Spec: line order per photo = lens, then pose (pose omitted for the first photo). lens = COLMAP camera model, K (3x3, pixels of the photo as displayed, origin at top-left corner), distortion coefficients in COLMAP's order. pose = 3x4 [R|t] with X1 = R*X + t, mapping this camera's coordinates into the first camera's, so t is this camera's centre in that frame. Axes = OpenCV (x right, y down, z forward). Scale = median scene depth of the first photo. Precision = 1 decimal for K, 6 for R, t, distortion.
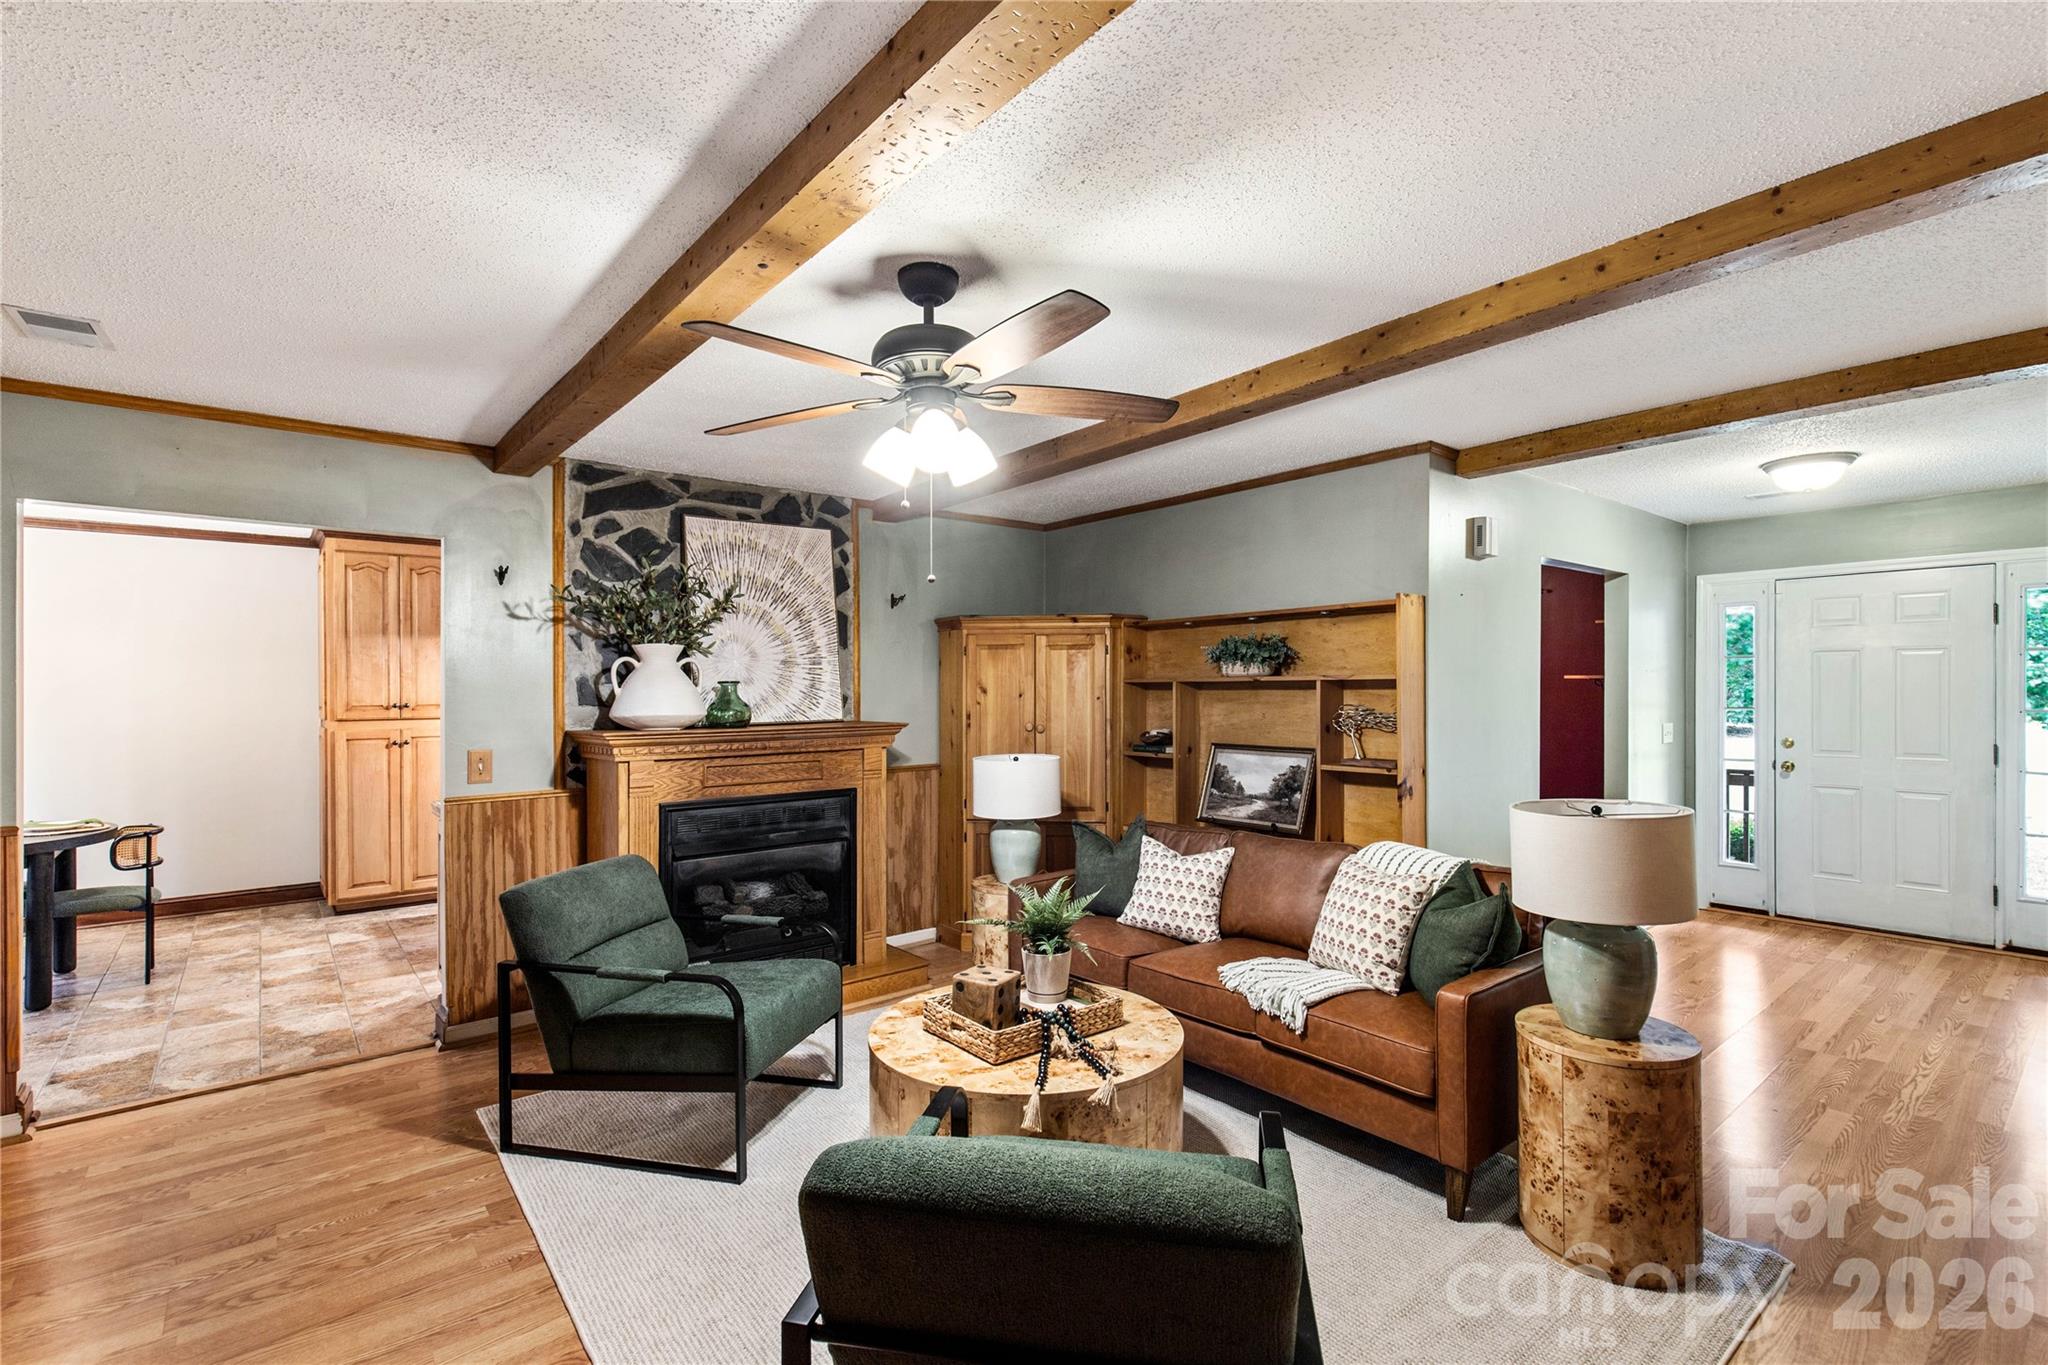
lens RADIAL K [[942.6, 0, 1014.7], [0, 942.6, 681.0], [0, 0, 1]] dist [0.005272, -0.000994]
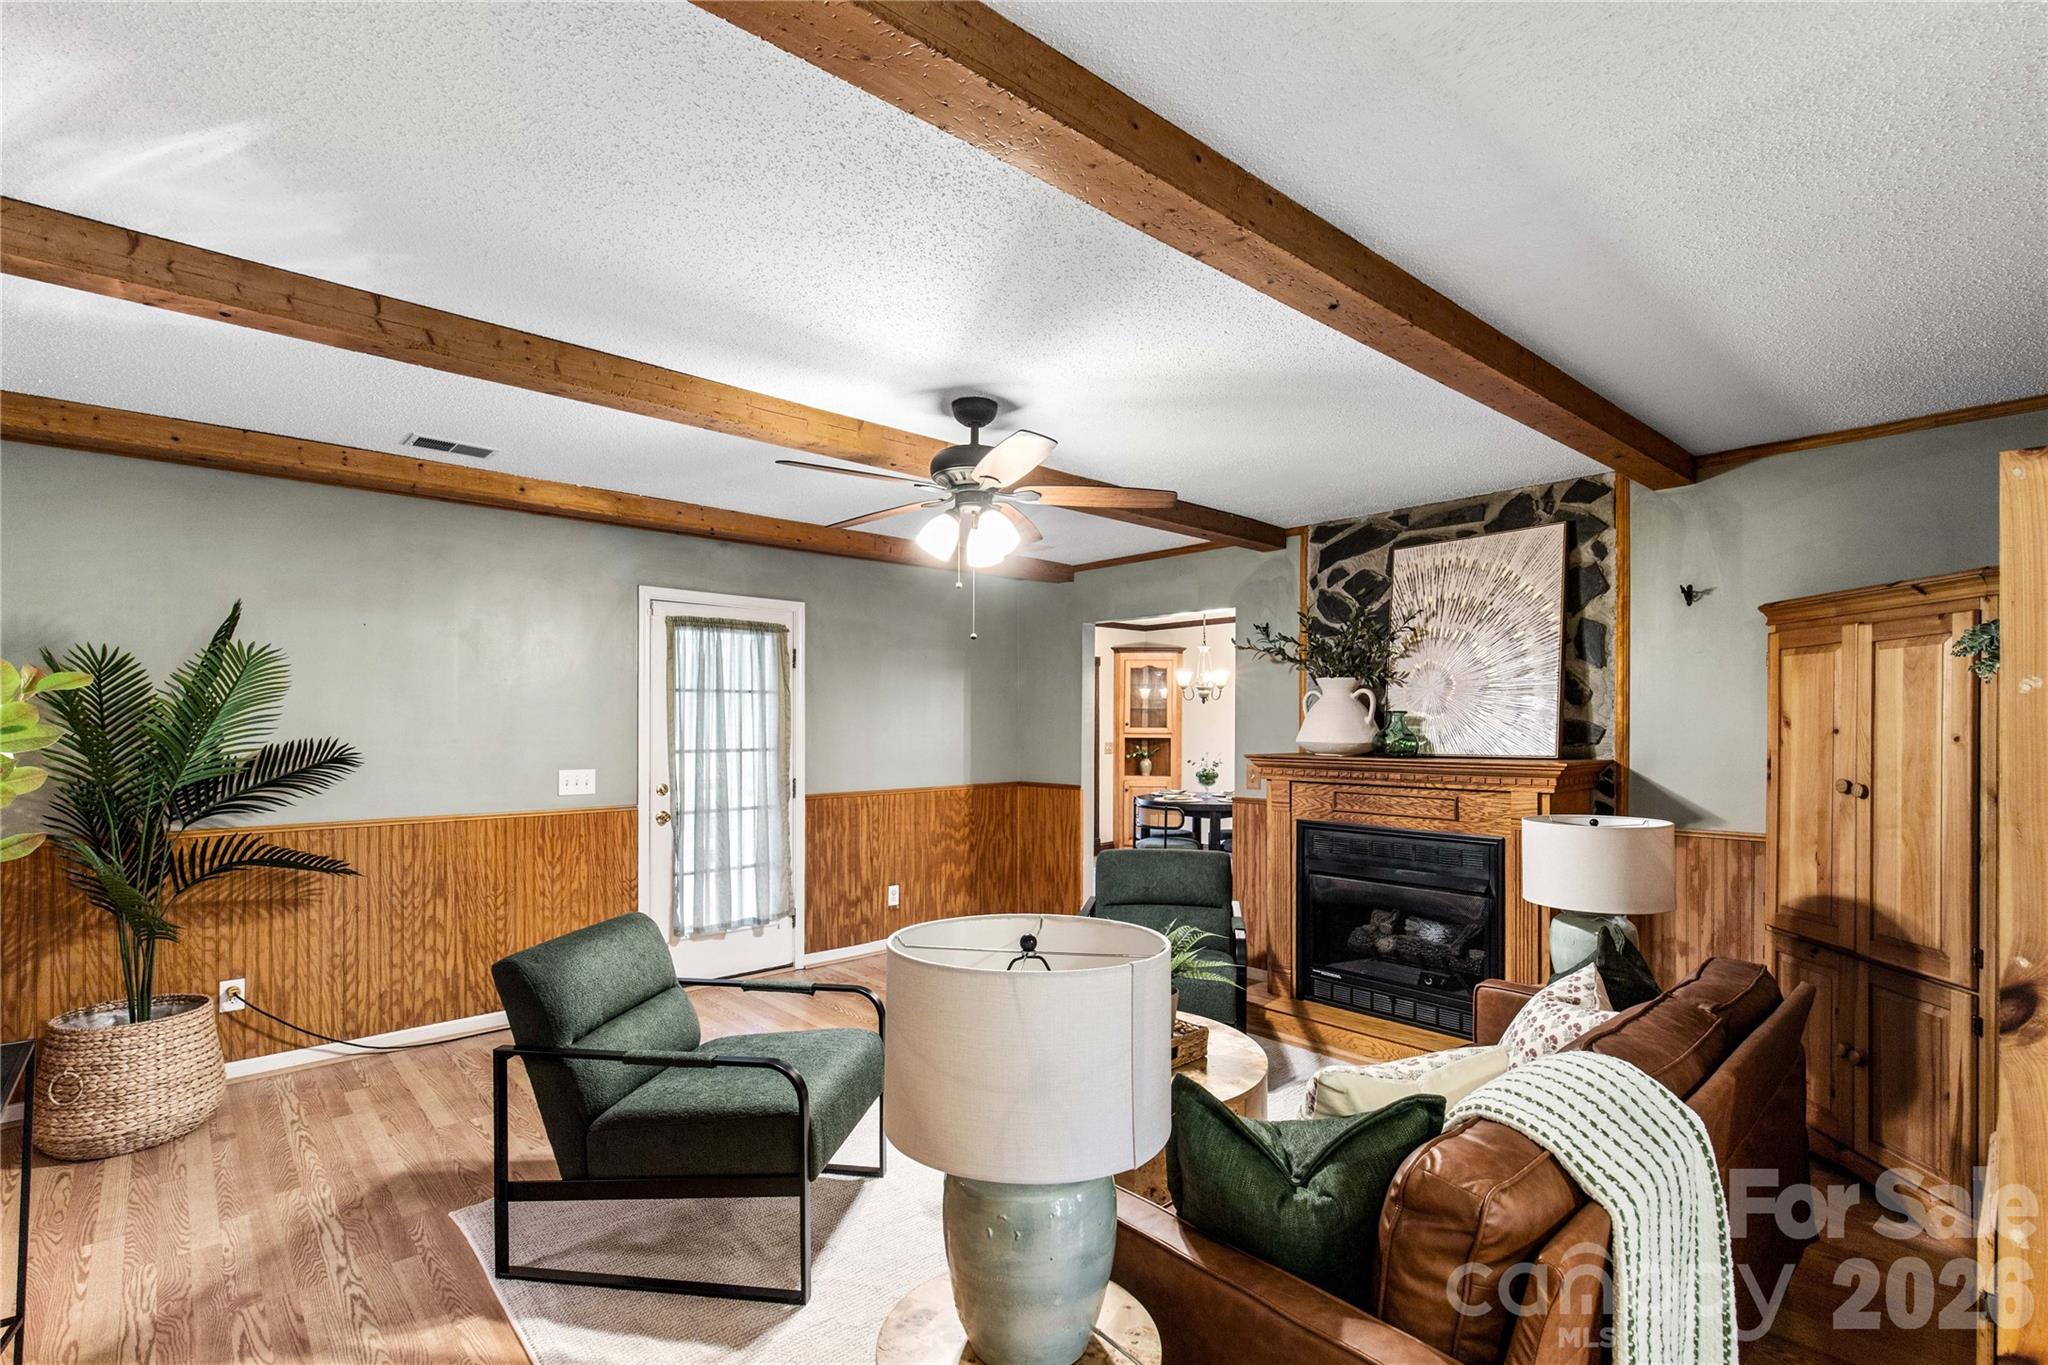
lens RADIAL K [[942.6, 0, 1020.3], [0, 942.6, 717.7], [0, 0, 1]] dist [0.005272, -0.000994]
pose [[0.039382, 0.002993, -0.999220, 0.672499], [0.010089, 0.999943, 0.003393, -0.000066], [0.999173, -0.010215, 0.039350, 0.558429]]
